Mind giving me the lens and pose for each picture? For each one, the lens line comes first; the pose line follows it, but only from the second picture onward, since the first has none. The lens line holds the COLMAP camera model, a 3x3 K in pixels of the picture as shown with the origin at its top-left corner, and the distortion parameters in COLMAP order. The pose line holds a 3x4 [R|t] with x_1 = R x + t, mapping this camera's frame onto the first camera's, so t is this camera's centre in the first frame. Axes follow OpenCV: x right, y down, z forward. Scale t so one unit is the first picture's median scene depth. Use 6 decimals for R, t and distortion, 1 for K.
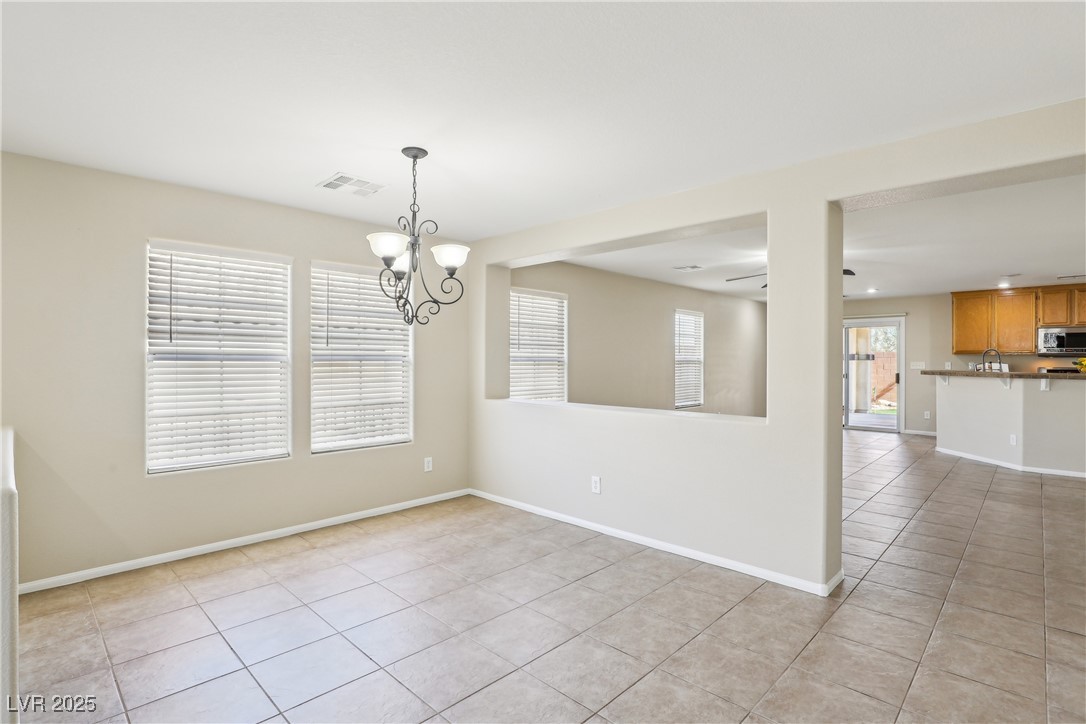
lens RADIAL K [[529.1, 0, 563.0], [0, 529.1, 357.3], [0, 0, 1]] dist [-0.025270, 0.002700]
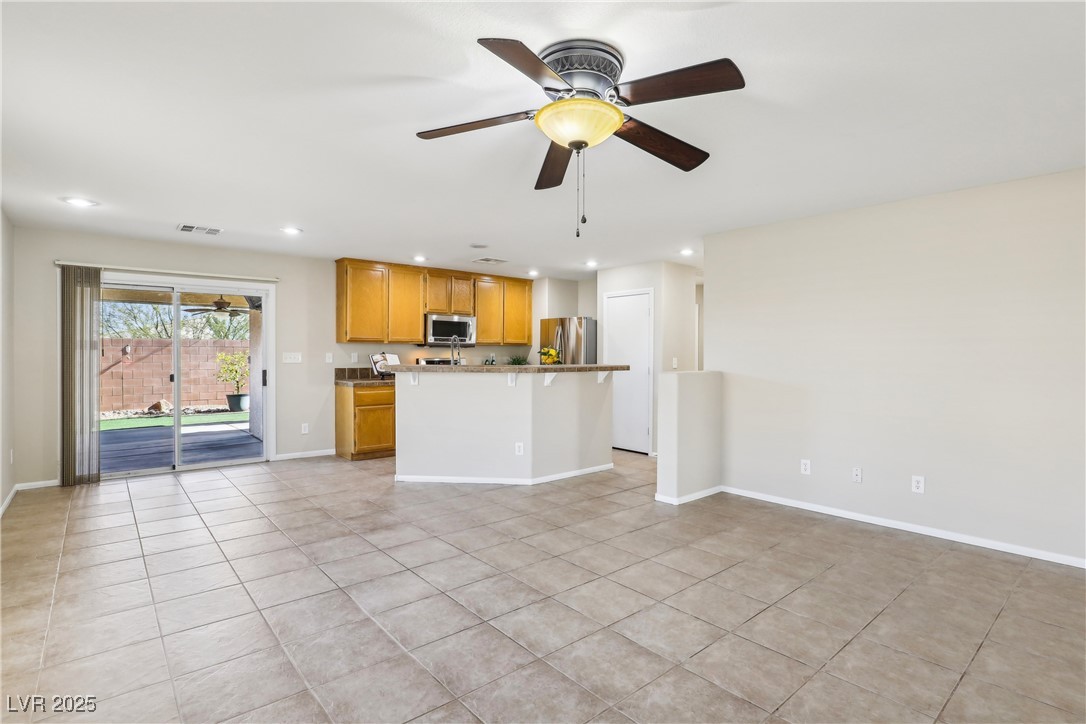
lens RADIAL K [[529.1, 0, 541.2], [0, 529.1, 358.2], [0, 0, 1]] dist [-0.025270, 0.002700]
pose [[0.132563, -0.015433, 0.991054, 0.057085], [-0.007896, 0.999831, 0.016626, 0.003250], [-0.991143, -0.010030, 0.132418, 0.887883]]
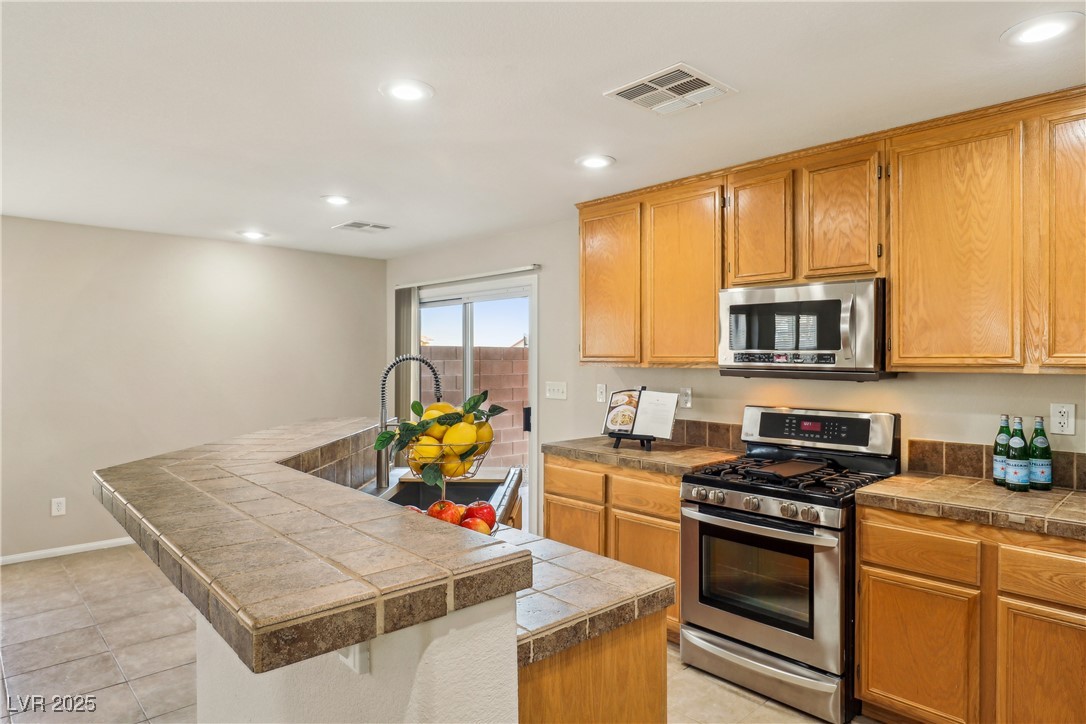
lens RADIAL K [[661.1, 0, 540.2], [0, 661.1, 357.7], [0, 0, 1]] dist [-0.006765, 0.003100]
pose [[0.995259, -0.014585, -0.096158, 1.087147], [0.016102, 0.999758, 0.015021, -0.027826], [0.095916, -0.016498, 0.995253, 0.720326]]
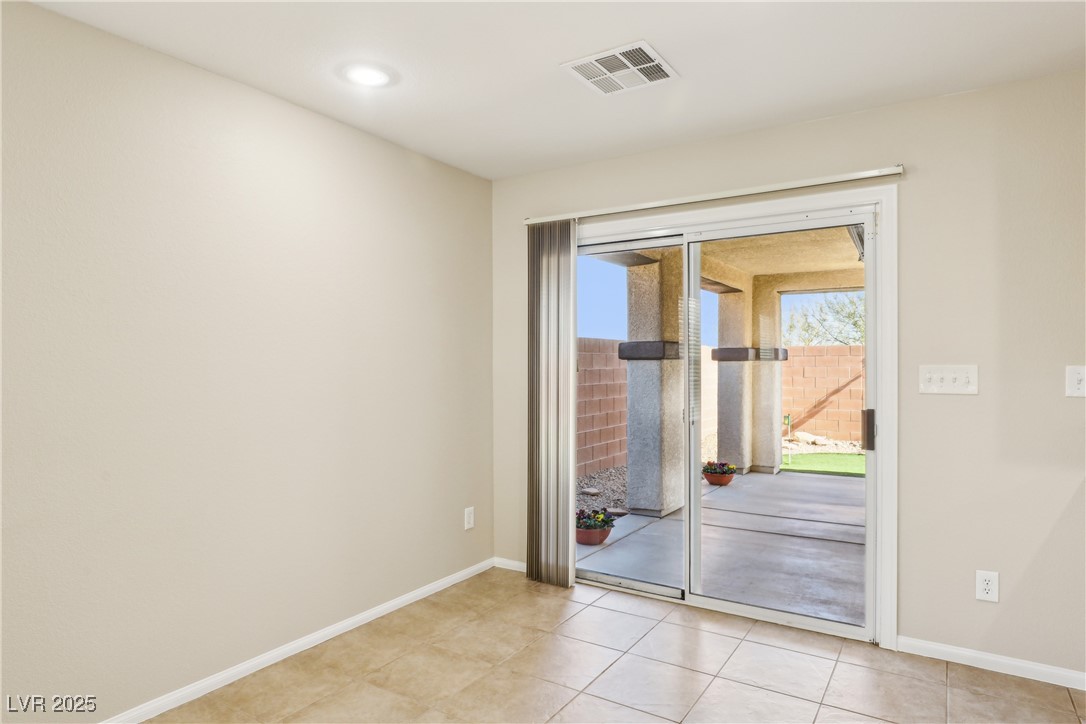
lens RADIAL K [[636.2, 0, 540.4], [0, 636.2, 364.9], [0, 0, 1]] dist [-0.033493, 0.002136]
pose [[0.987076, -0.007142, 0.160091, 0.671948], [0.005763, 0.999942, 0.009079, 0.008009], [-0.160147, -0.008039, 0.987060, 1.124322]]
